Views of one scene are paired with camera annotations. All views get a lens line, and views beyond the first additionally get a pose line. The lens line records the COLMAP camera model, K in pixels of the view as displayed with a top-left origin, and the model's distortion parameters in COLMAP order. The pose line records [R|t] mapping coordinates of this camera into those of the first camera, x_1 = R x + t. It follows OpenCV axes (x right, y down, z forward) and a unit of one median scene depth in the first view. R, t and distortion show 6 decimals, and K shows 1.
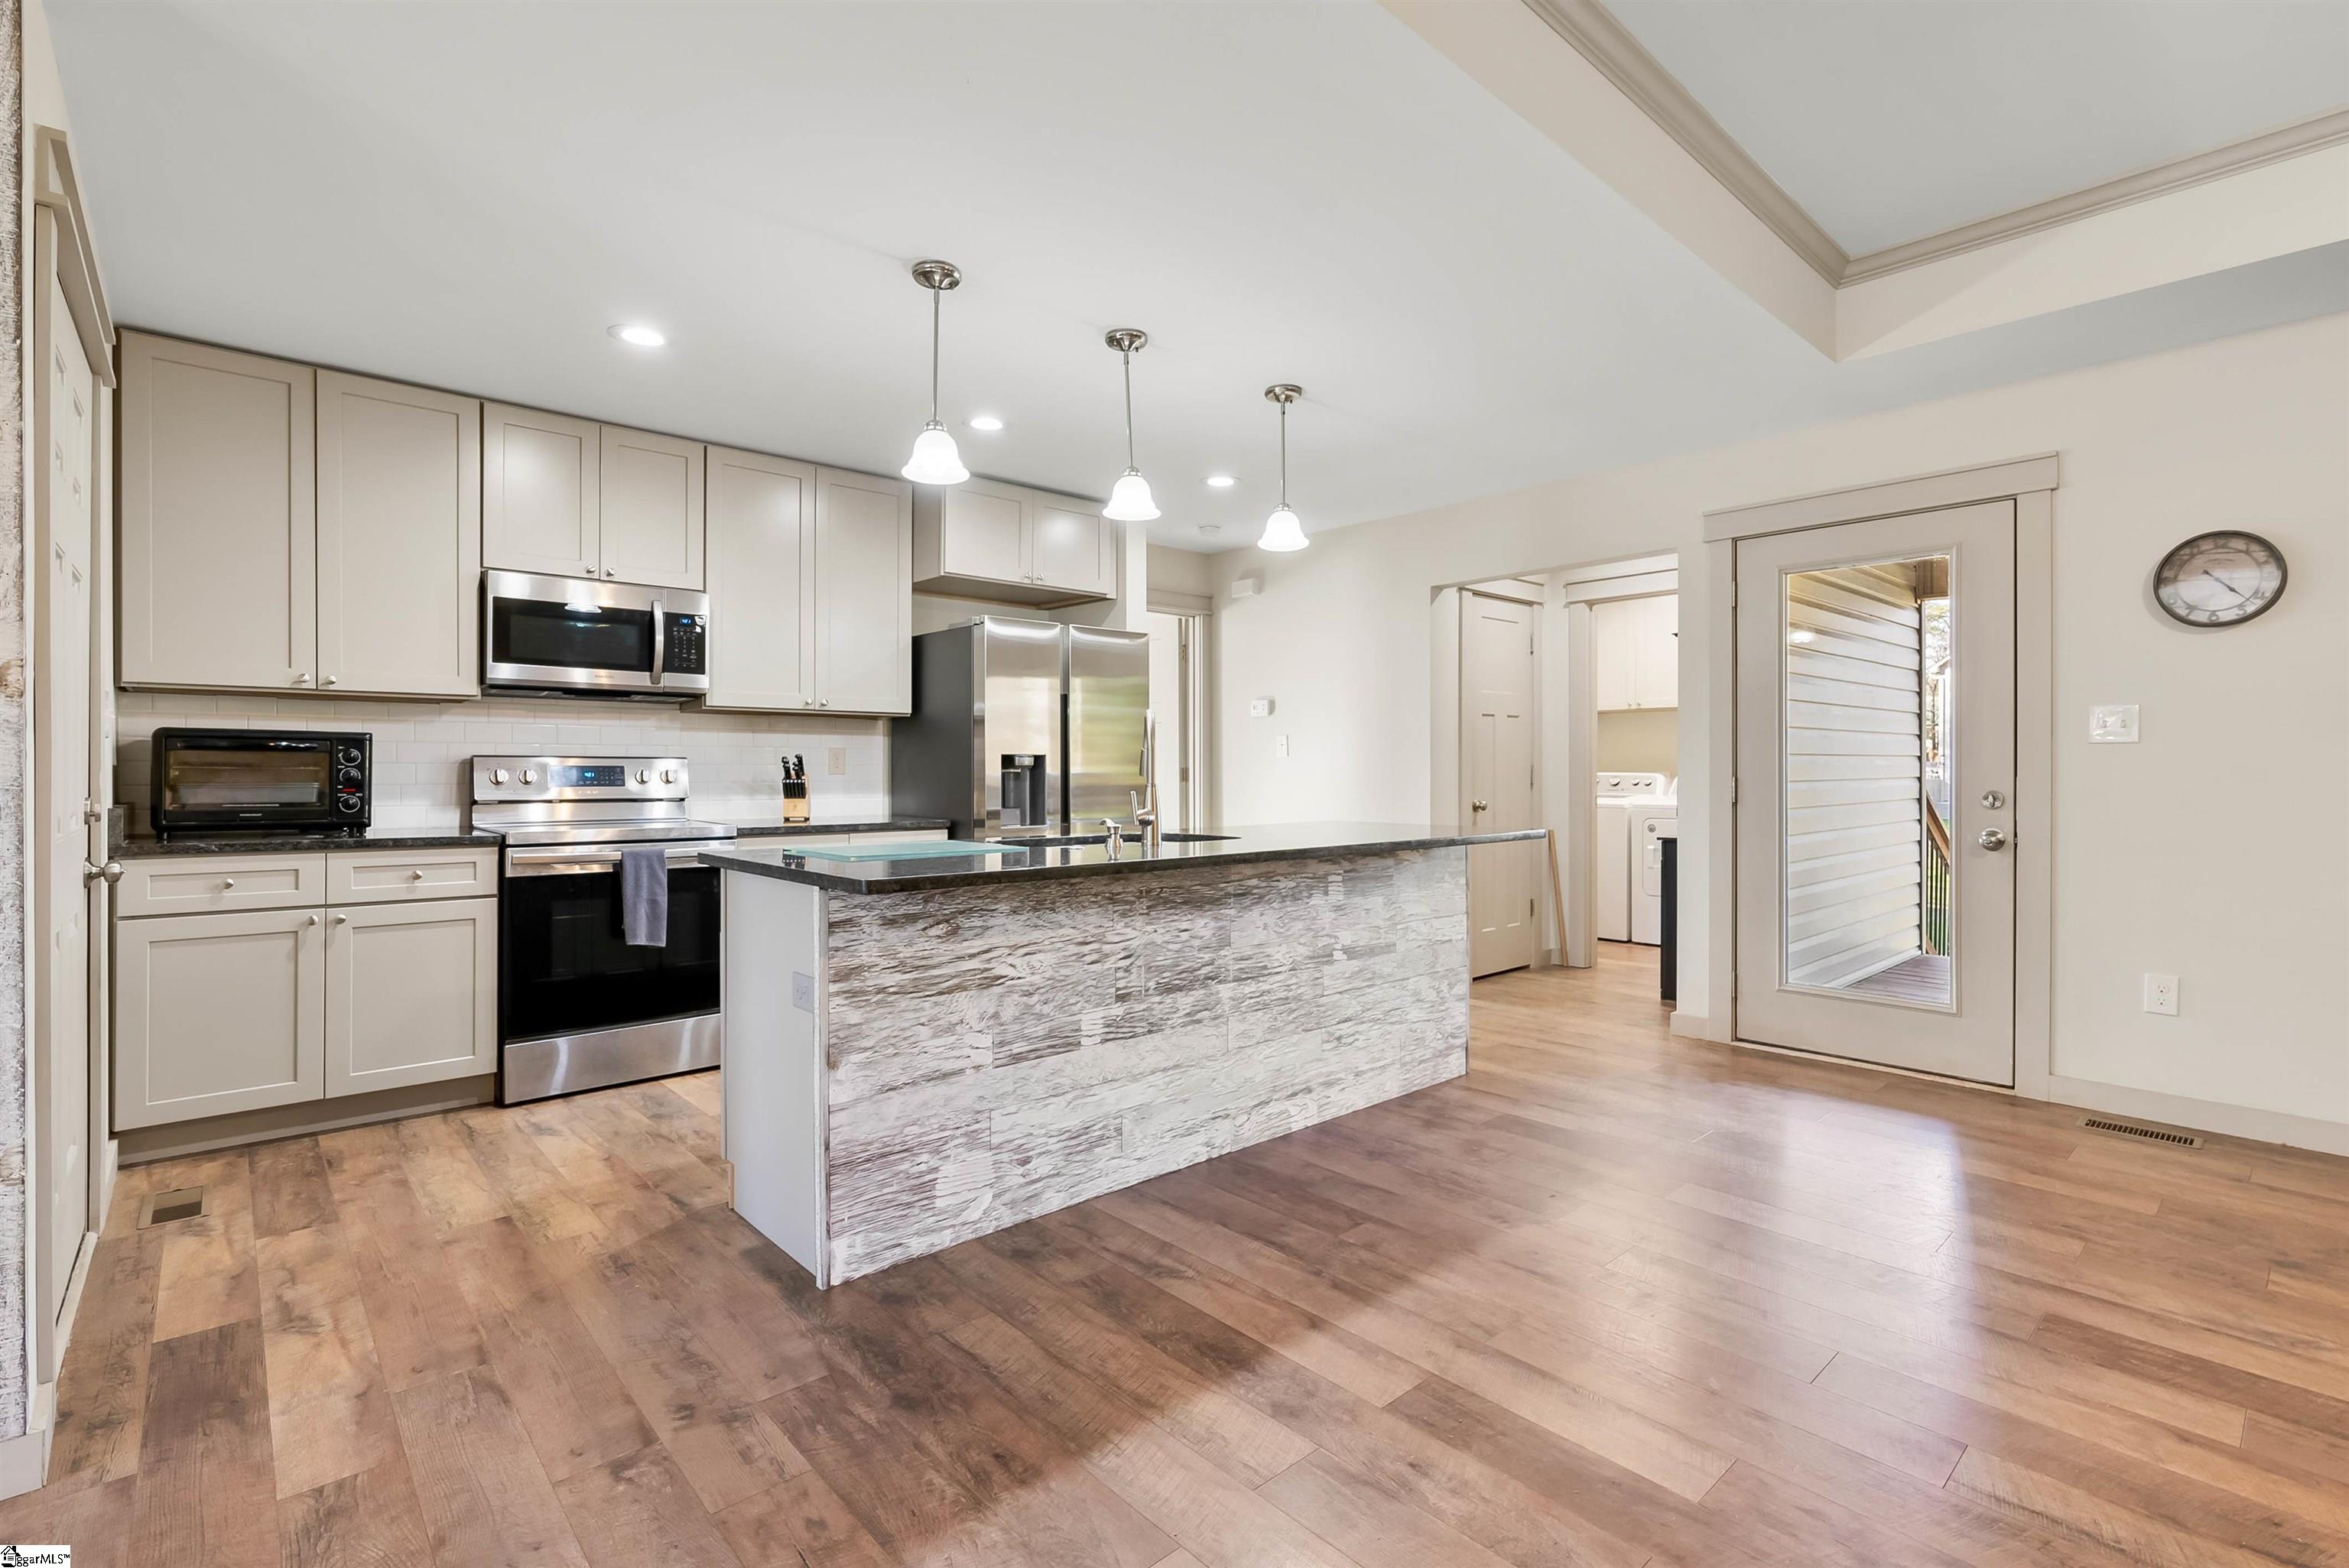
lens RADIAL K [[1074.2, 0, 1171.2], [0, 1074.2, 774.4], [0, 0, 1]] dist [-0.004917, 0.000707]
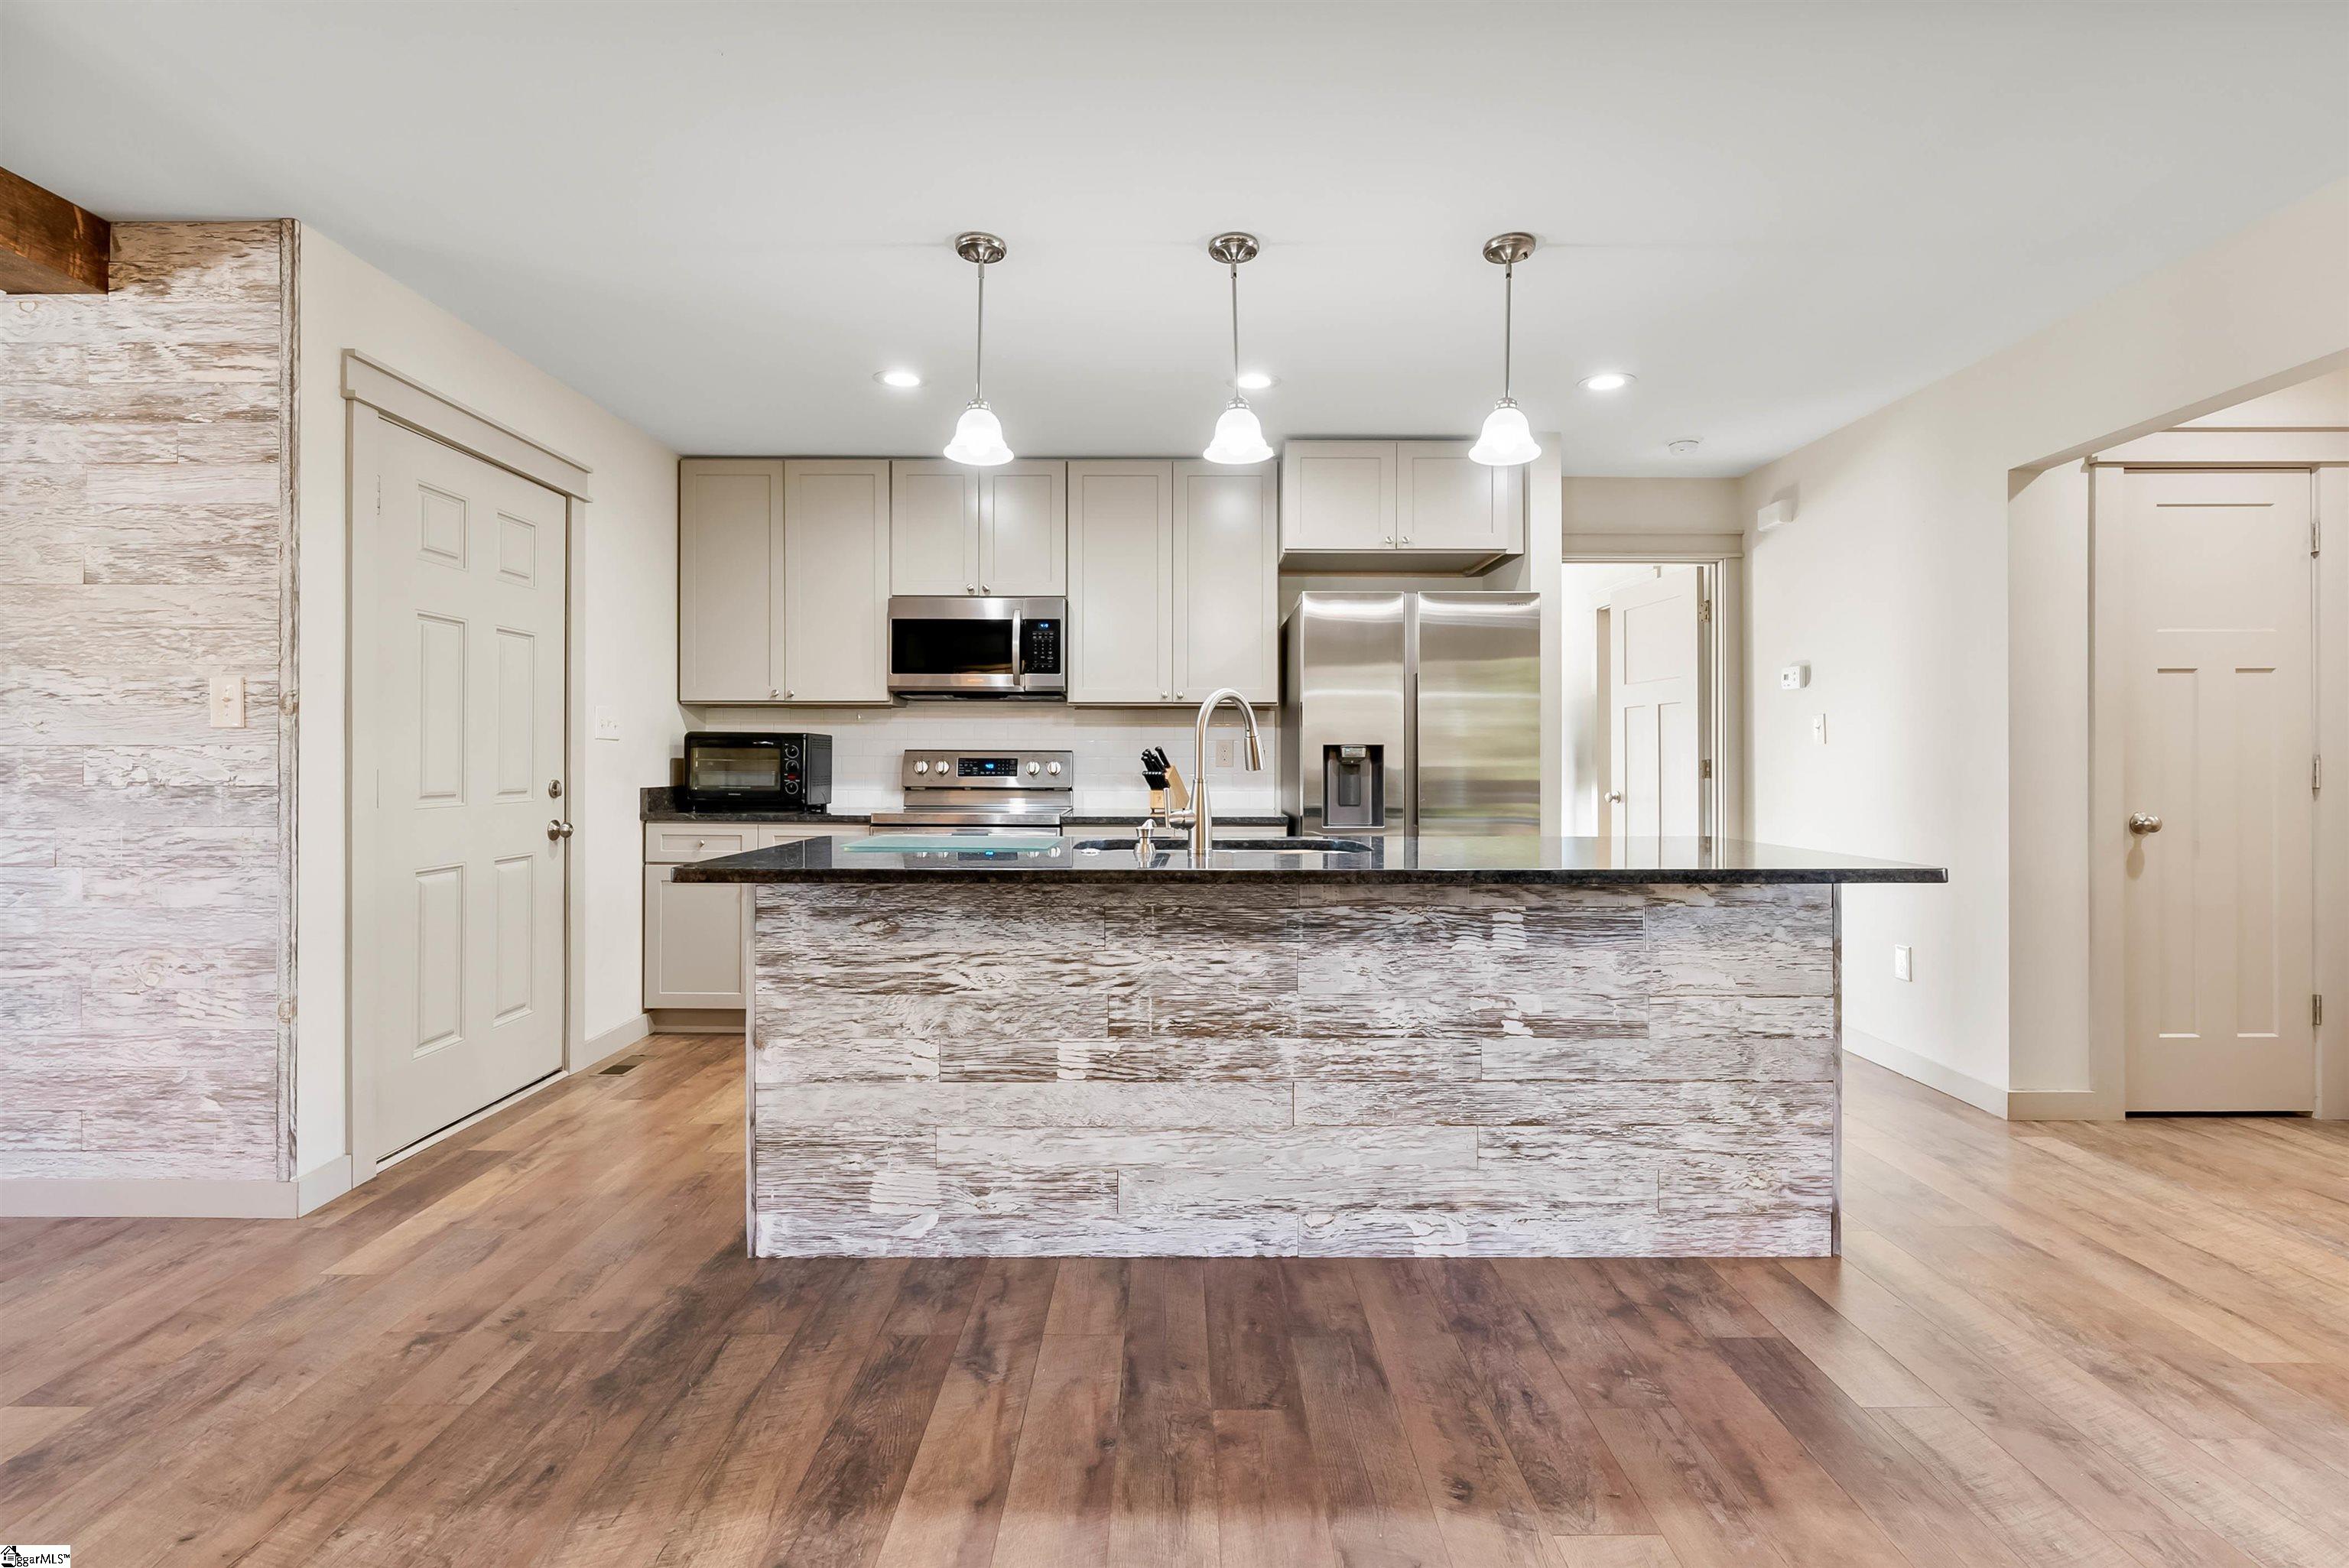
lens RADIAL K [[1074.2, 0, 1169.1], [0, 1074.2, 762.9], [0, 0, 1]] dist [-0.004917, 0.000707]
pose [[0.746807, 0.001798, -0.665039, 0.486046], [-0.004331, 0.999988, -0.002160, -0.001823], [0.665027, 0.004494, 0.746806, 0.350039]]
